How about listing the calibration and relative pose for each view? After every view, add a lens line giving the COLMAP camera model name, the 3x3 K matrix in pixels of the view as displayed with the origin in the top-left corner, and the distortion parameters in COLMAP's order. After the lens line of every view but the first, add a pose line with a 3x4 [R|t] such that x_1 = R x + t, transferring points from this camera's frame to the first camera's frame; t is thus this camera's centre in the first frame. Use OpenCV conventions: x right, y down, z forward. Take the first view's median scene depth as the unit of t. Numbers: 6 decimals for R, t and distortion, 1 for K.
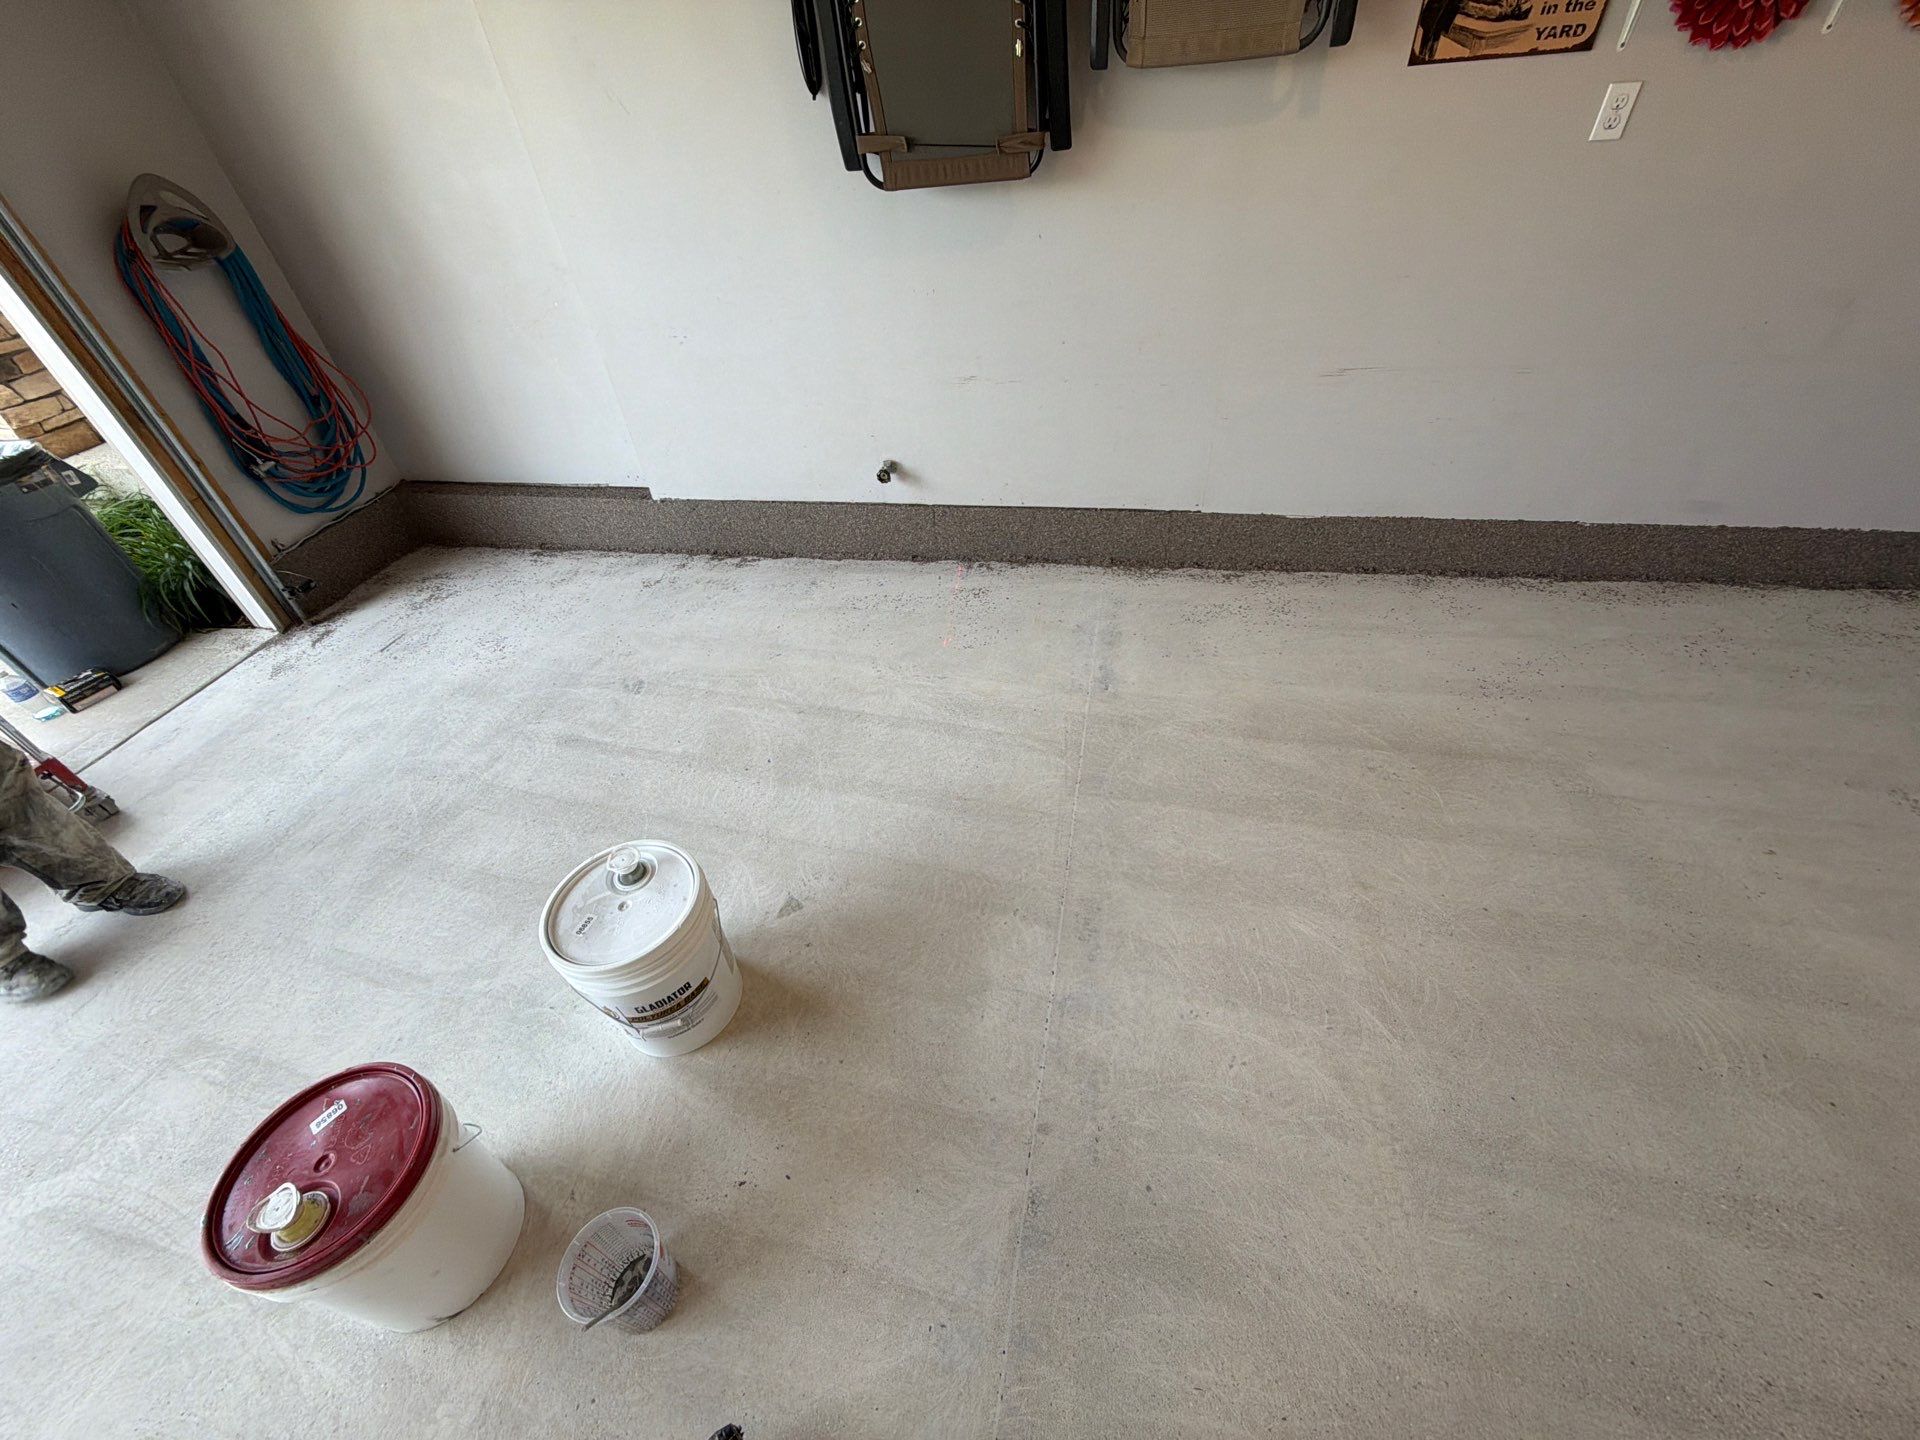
lens RADIAL K [[766.6, 0, 956.4], [0, 766.6, 721.1], [0, 0, 1]] dist [0.000431, -0.000113]
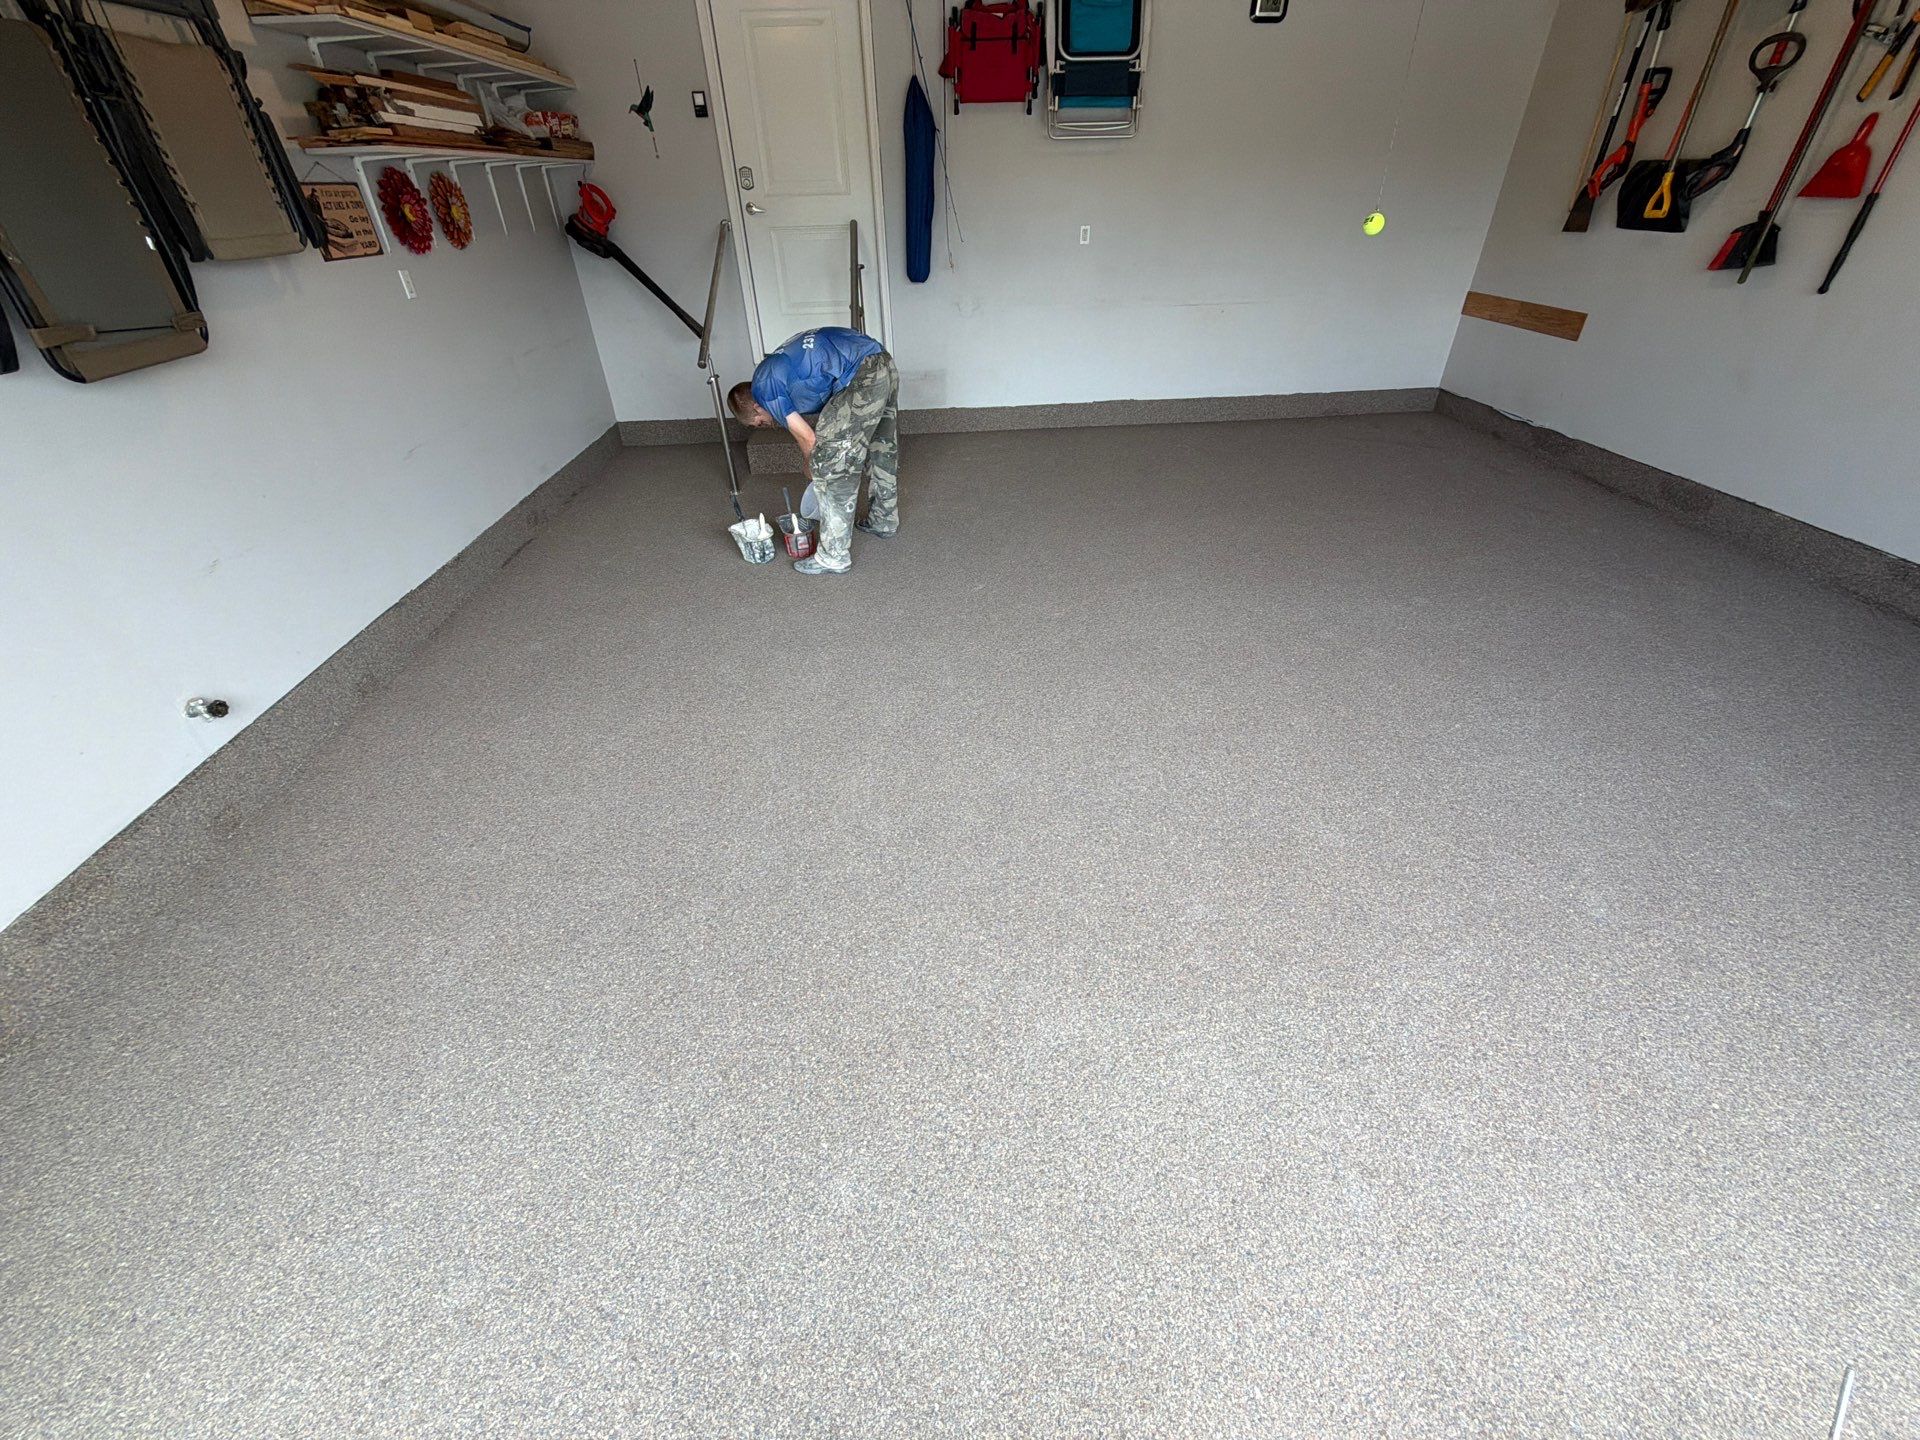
lens RADIAL K [[766.6, 0, 959.5], [0, 766.6, 721.7], [0, 0, 1]] dist [0.000431, -0.000113]
pose [[-0.266597, -0.485219, 0.832759, -1.165591], [0.668154, 0.529666, 0.522518, -0.251594], [-0.694620, 0.695713, 0.182994, 0.374787]]
